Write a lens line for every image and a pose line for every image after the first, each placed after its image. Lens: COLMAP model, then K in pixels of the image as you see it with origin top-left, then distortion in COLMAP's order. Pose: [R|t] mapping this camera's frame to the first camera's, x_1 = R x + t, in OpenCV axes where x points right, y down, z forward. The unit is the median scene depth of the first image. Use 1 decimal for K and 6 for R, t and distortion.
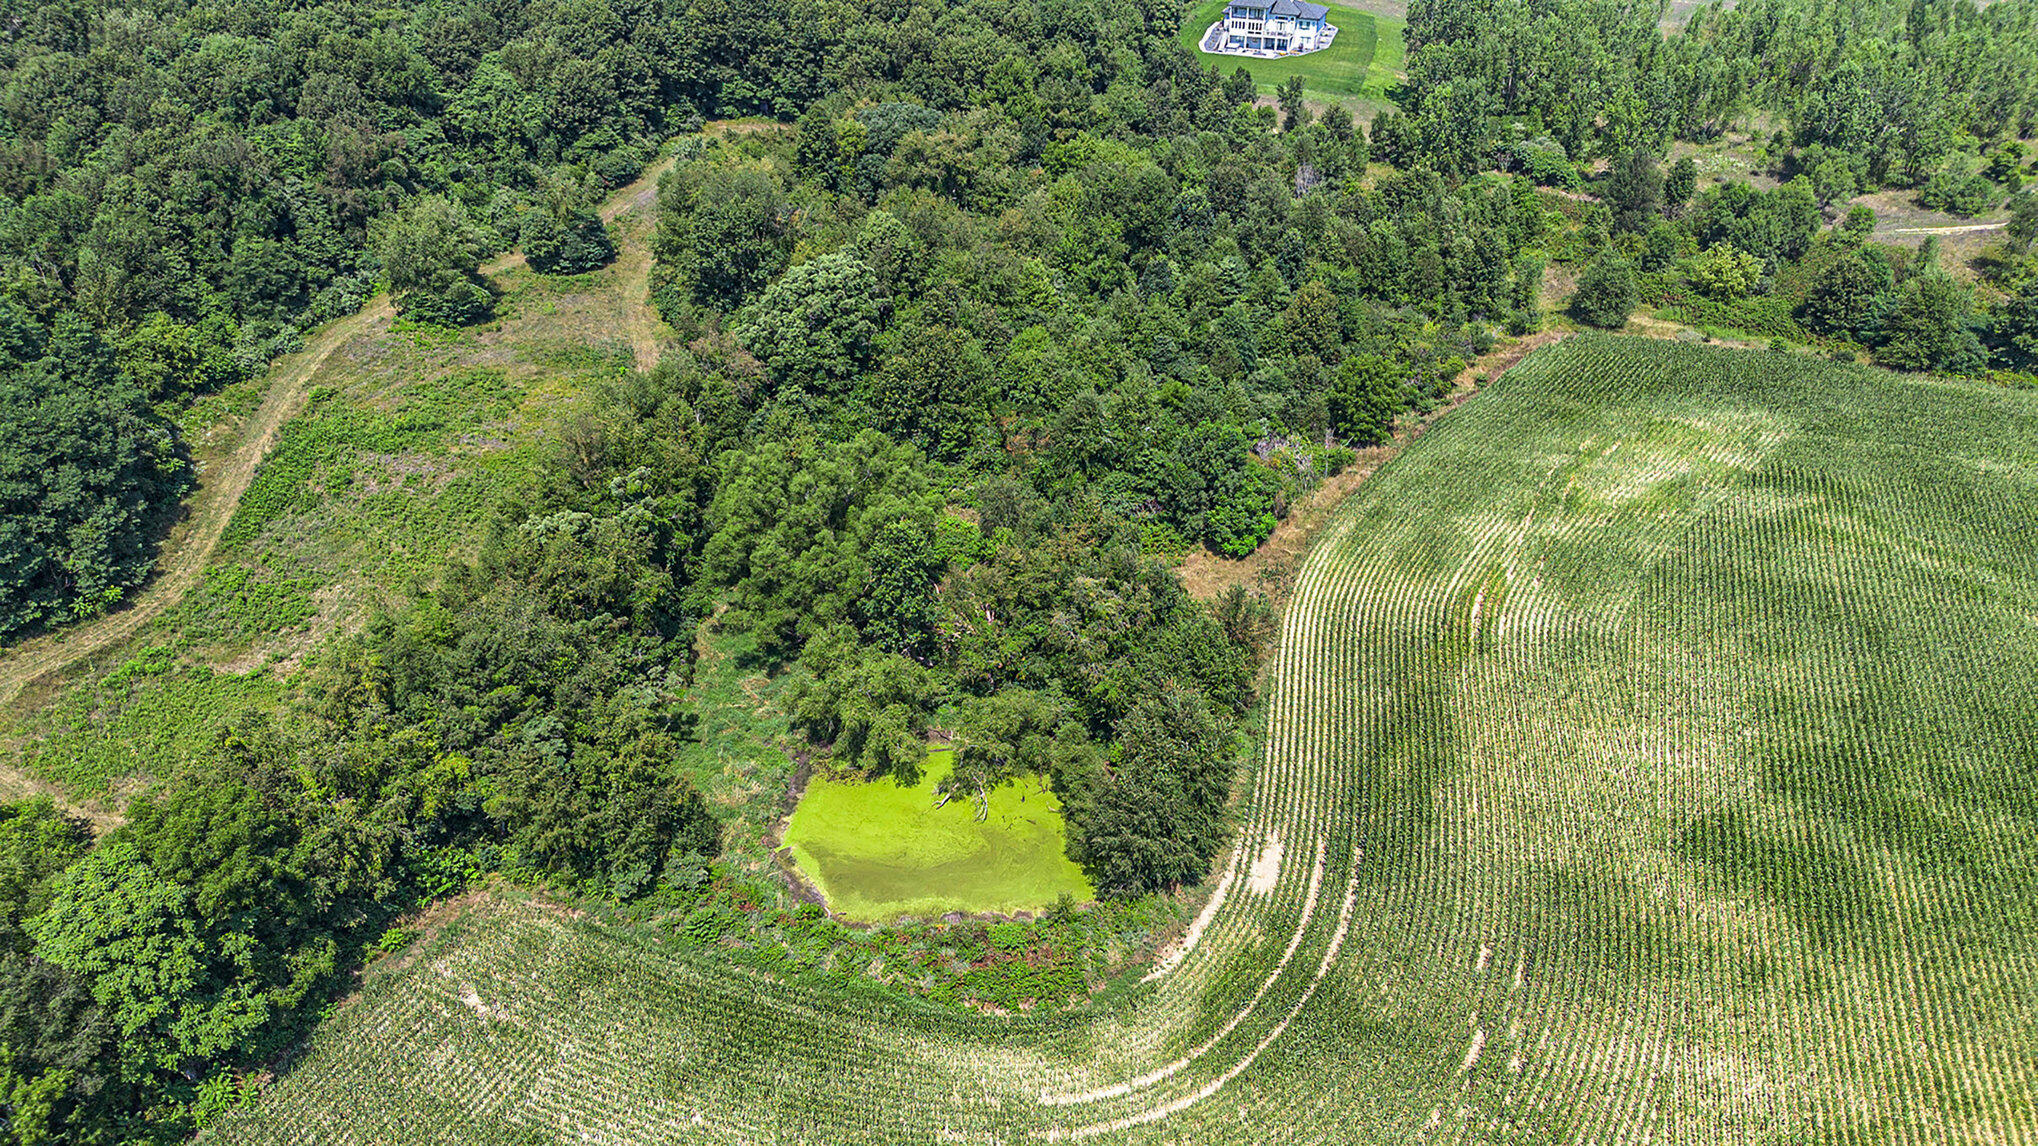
lens RADIAL K [[1443.4, 0, 1028.5], [0, 1443.4, 569.0], [0, 0, 1]] dist [0.055302, -0.044397]
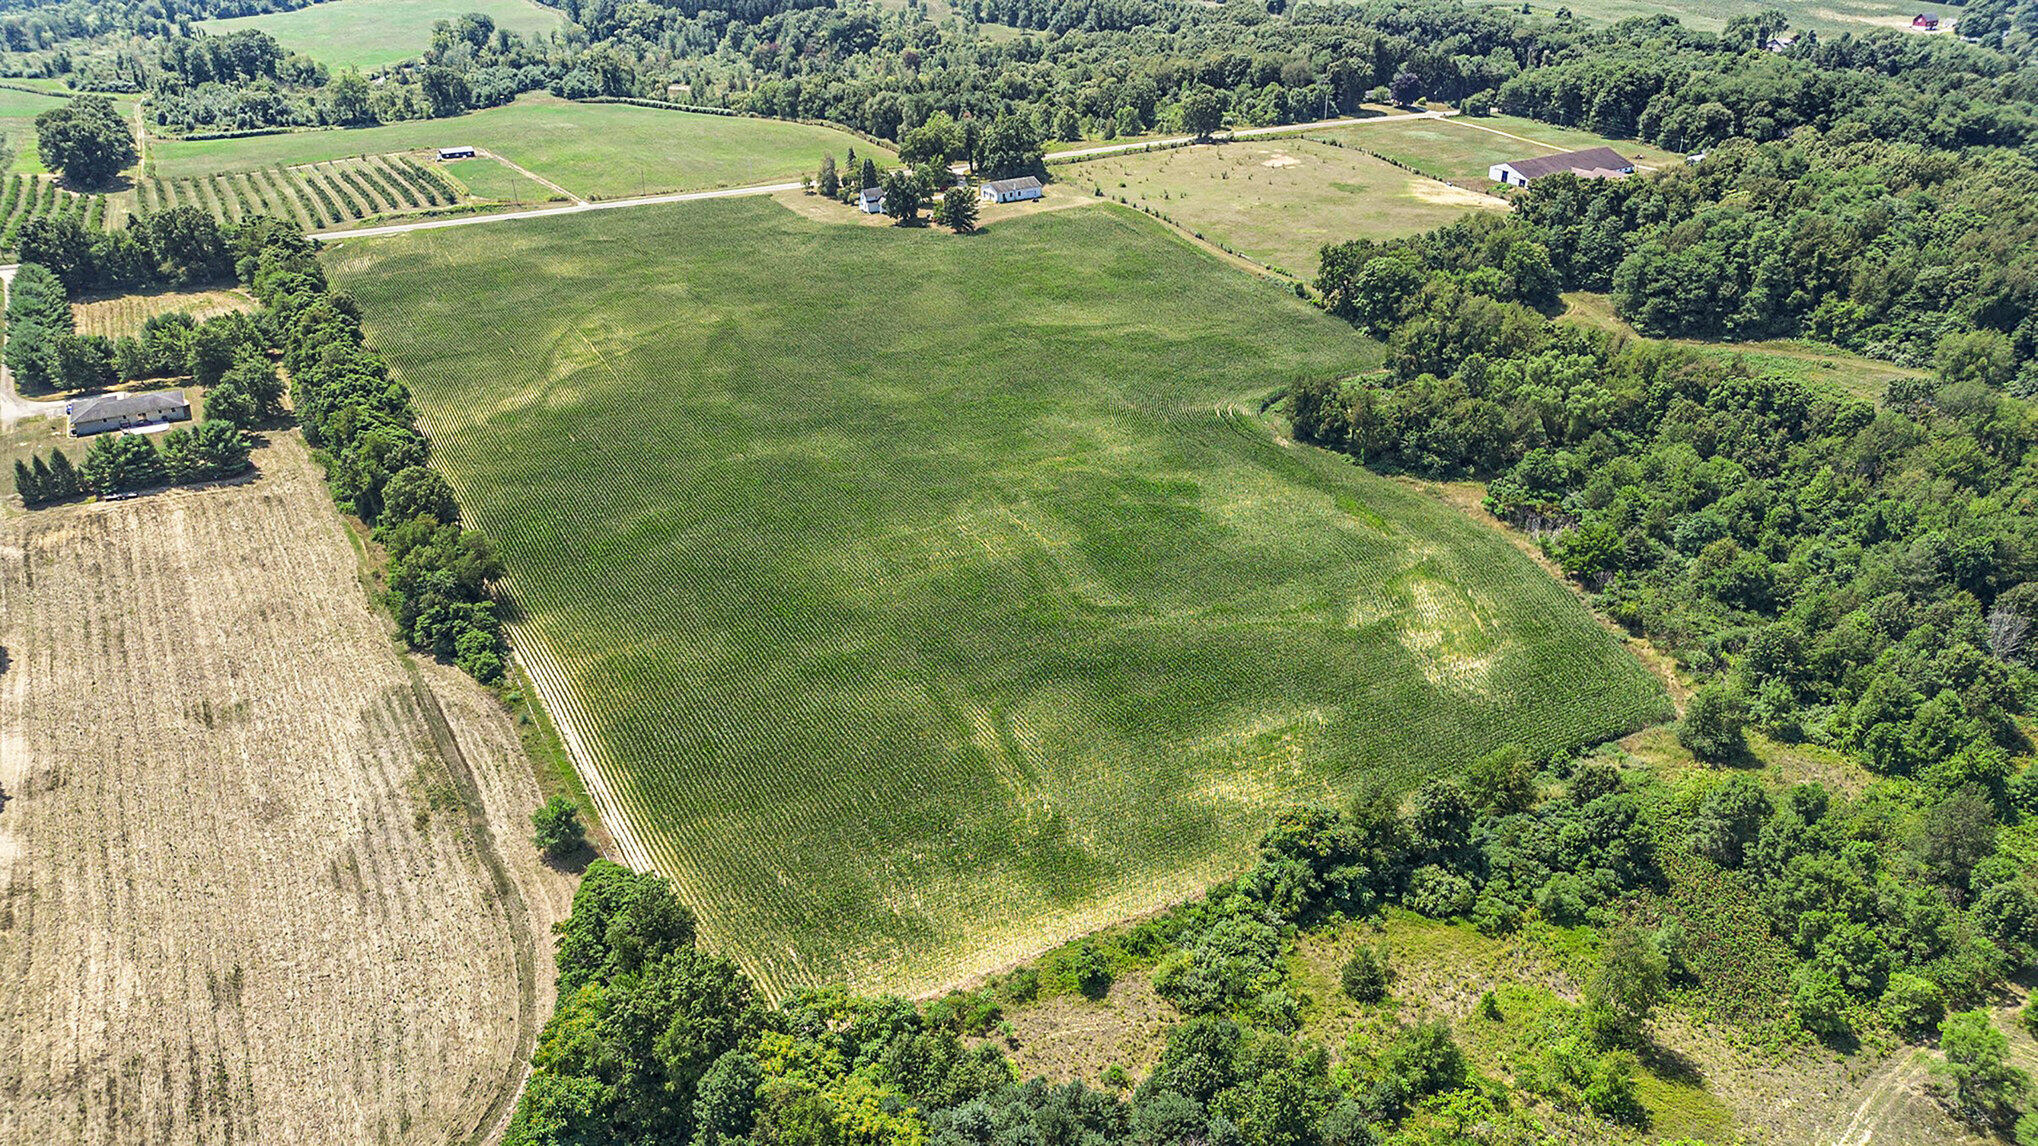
lens RADIAL K [[1443.4, 0, 1028.5], [0, 1443.4, 569.0], [0, 0, 1]] dist [0.055302, -0.044397]
pose [[-0.647623, 0.339846, -0.681974, 1.339983], [-0.429898, 0.575999, 0.695279, -0.742340], [0.629105, 0.743458, -0.226931, 0.854747]]
